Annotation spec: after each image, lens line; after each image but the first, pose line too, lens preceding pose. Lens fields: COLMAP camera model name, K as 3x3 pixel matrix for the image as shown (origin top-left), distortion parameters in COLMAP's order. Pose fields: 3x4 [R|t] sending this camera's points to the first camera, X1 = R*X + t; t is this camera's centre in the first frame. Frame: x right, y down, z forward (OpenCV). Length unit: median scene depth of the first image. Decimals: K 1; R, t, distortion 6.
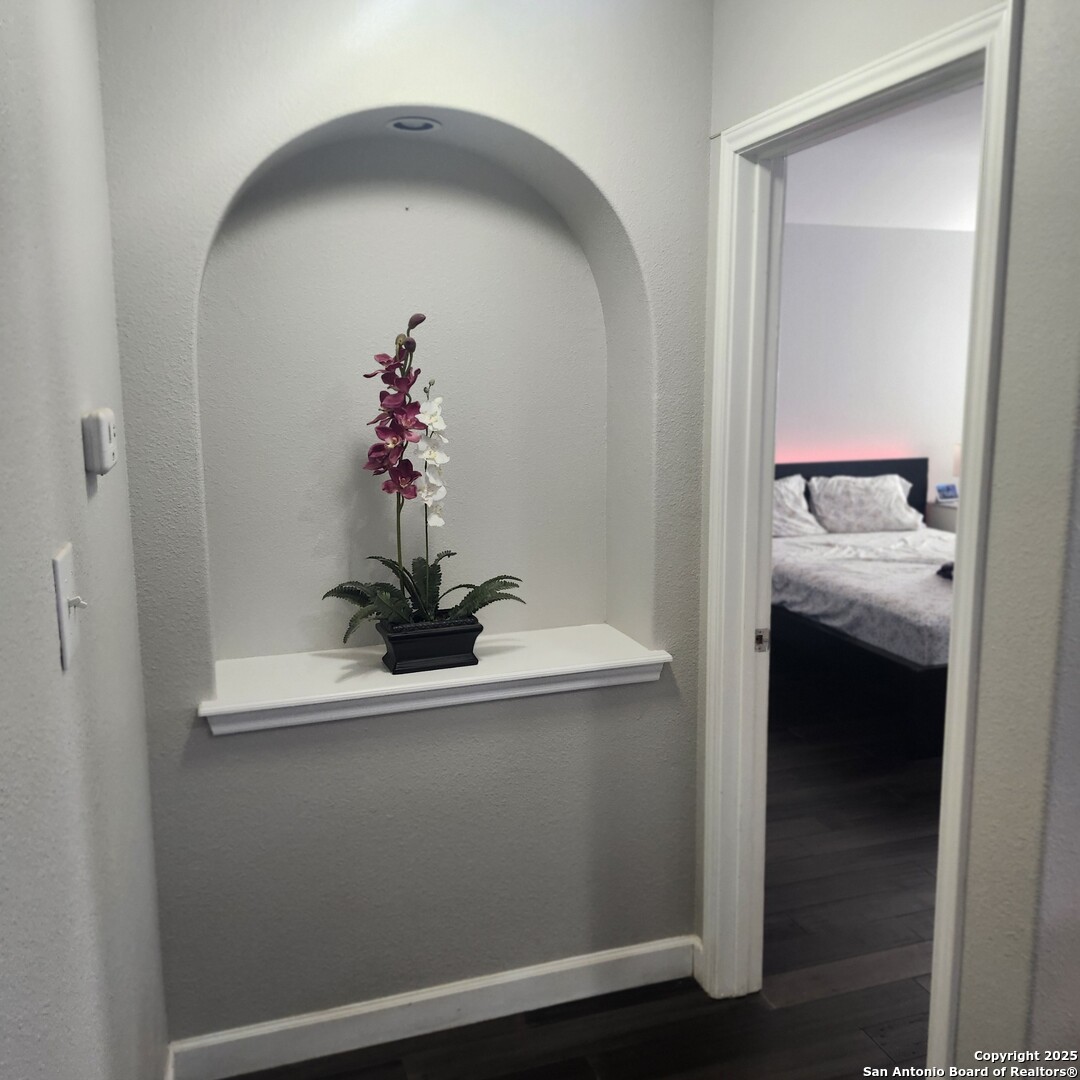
lens RADIAL K [[991.3, 0, 540.0], [0, 991.3, 540.0], [0, 0, 1]] dist [0.126469, -0.178533]
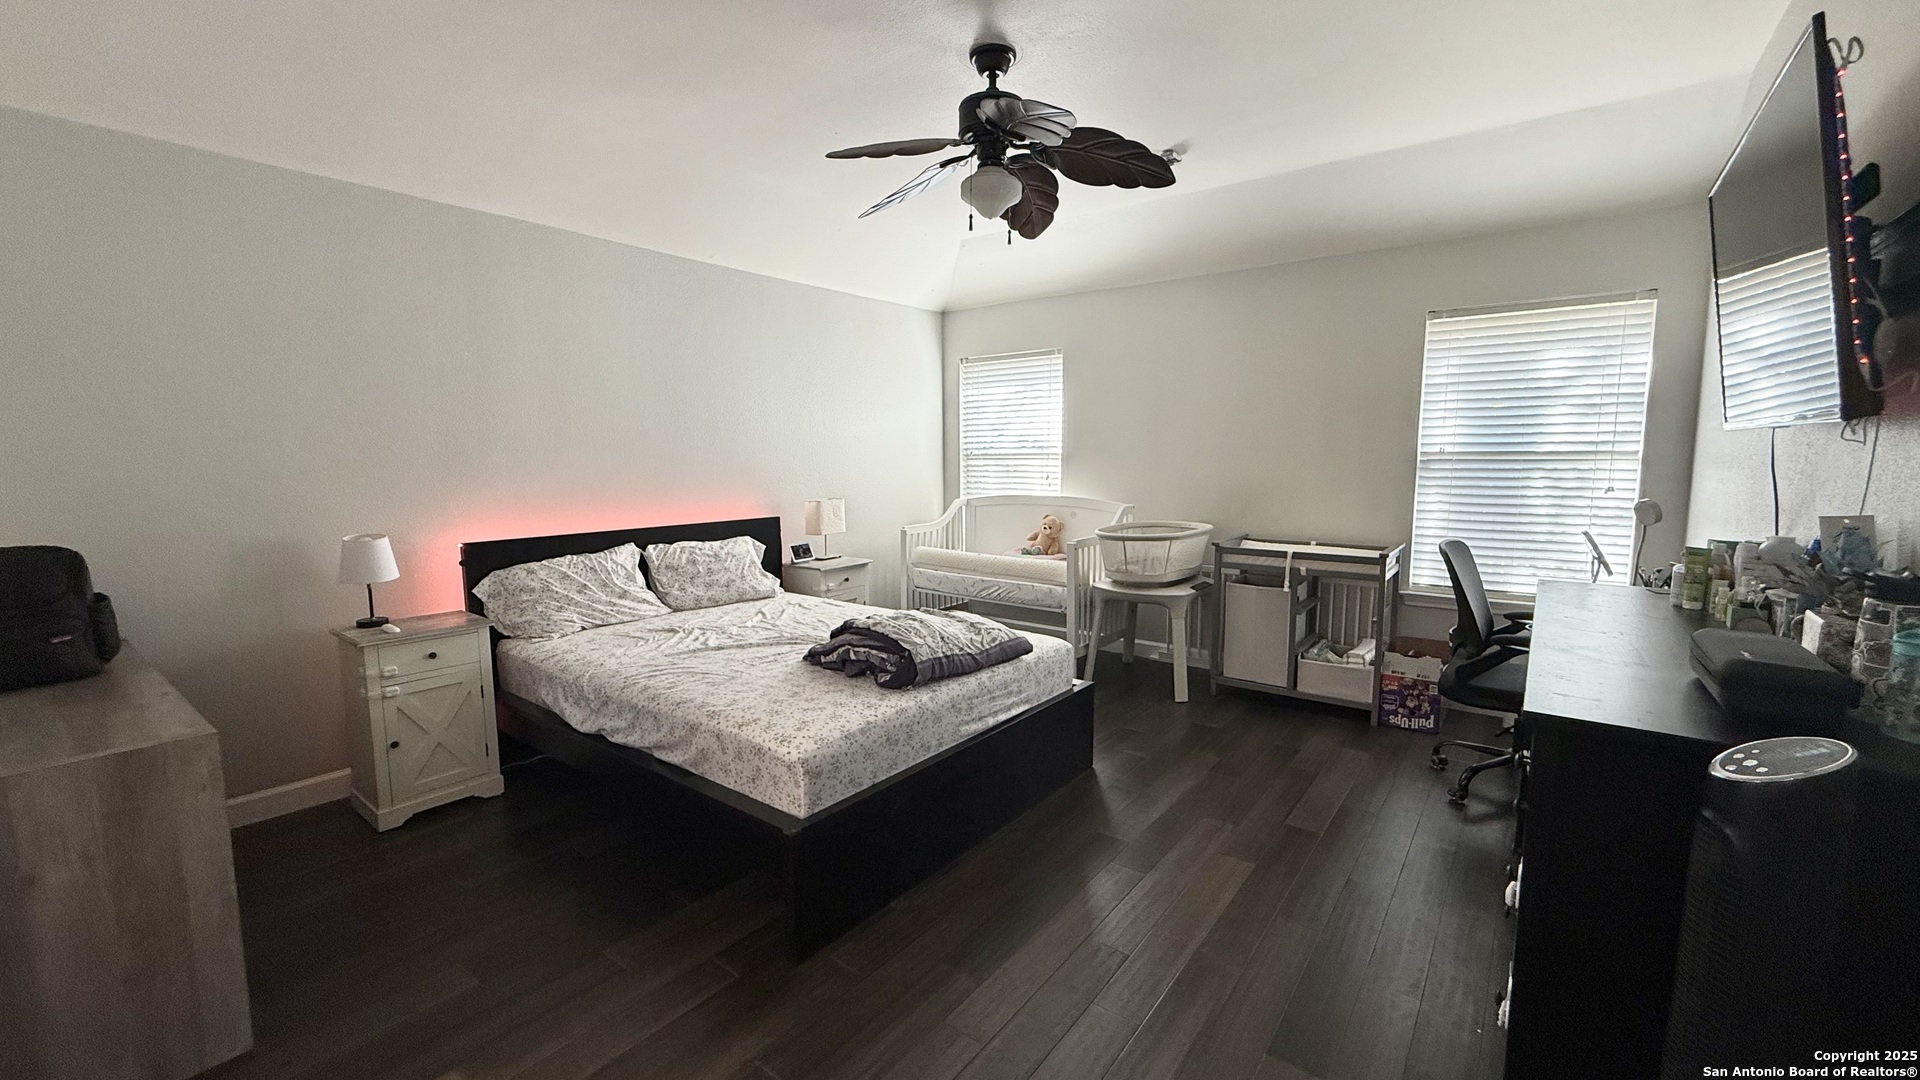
lens RADIAL K [[768.8, 0, 952.1], [0, 768.8, 536.2], [0, 0, 1]] dist [0.002086, -0.000400]
pose [[0.830710, -0.061780, 0.553267, 0.134302], [0.099647, 0.994274, -0.038592, -0.021801], [-0.547714, 0.087191, 0.832110, 0.349593]]
